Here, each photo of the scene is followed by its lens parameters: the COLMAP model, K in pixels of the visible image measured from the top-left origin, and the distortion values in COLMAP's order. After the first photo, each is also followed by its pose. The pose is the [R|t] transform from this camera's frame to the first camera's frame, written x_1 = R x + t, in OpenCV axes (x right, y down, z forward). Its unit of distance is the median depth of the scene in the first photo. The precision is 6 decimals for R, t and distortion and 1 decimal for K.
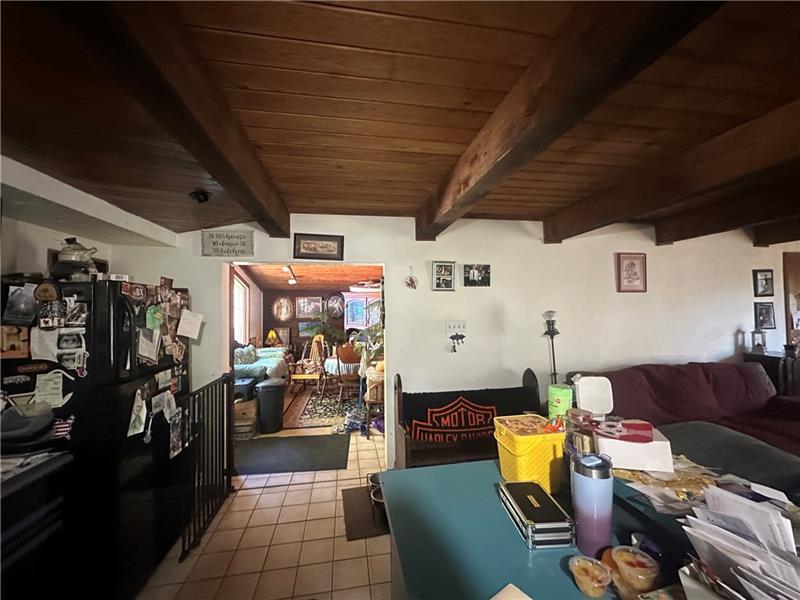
lens RADIAL K [[317.1, 0, 399.4], [0, 317.1, 301.6], [0, 0, 1]] dist [-0.000203, 0.000327]
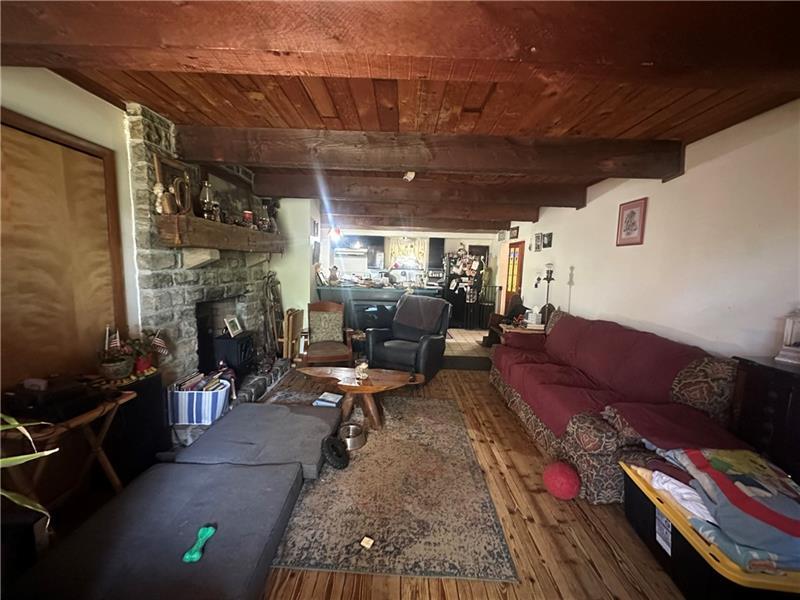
lens RADIAL K [[317.1, 0, 398.9], [0, 317.1, 300.6], [0, 0, 1]] dist [-0.000203, 0.000327]
pose [[-0.172869, 0.122442, -0.977305, 1.906352], [-0.004718, 0.992129, 0.125134, 0.018459], [0.984934, 0.026243, -0.170931, 0.555767]]
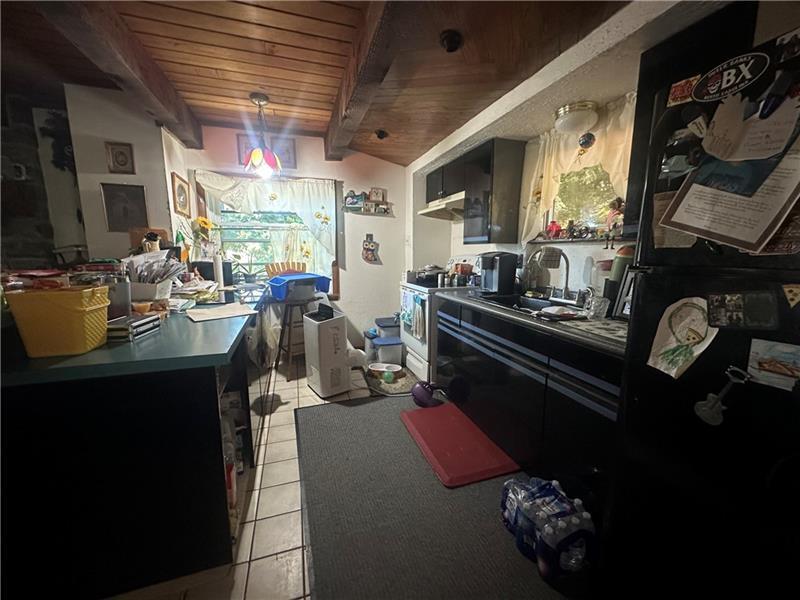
lens RADIAL K [[317.1, 0, 399.0], [0, 317.1, 300.9], [0, 0, 1]] dist [-0.000203, 0.000327]
pose [[-0.988789, 0.032702, -0.145694, -0.168377], [0.013159, 0.991011, 0.133131, 0.117626], [0.148738, 0.129721, -0.980331, 0.778358]]
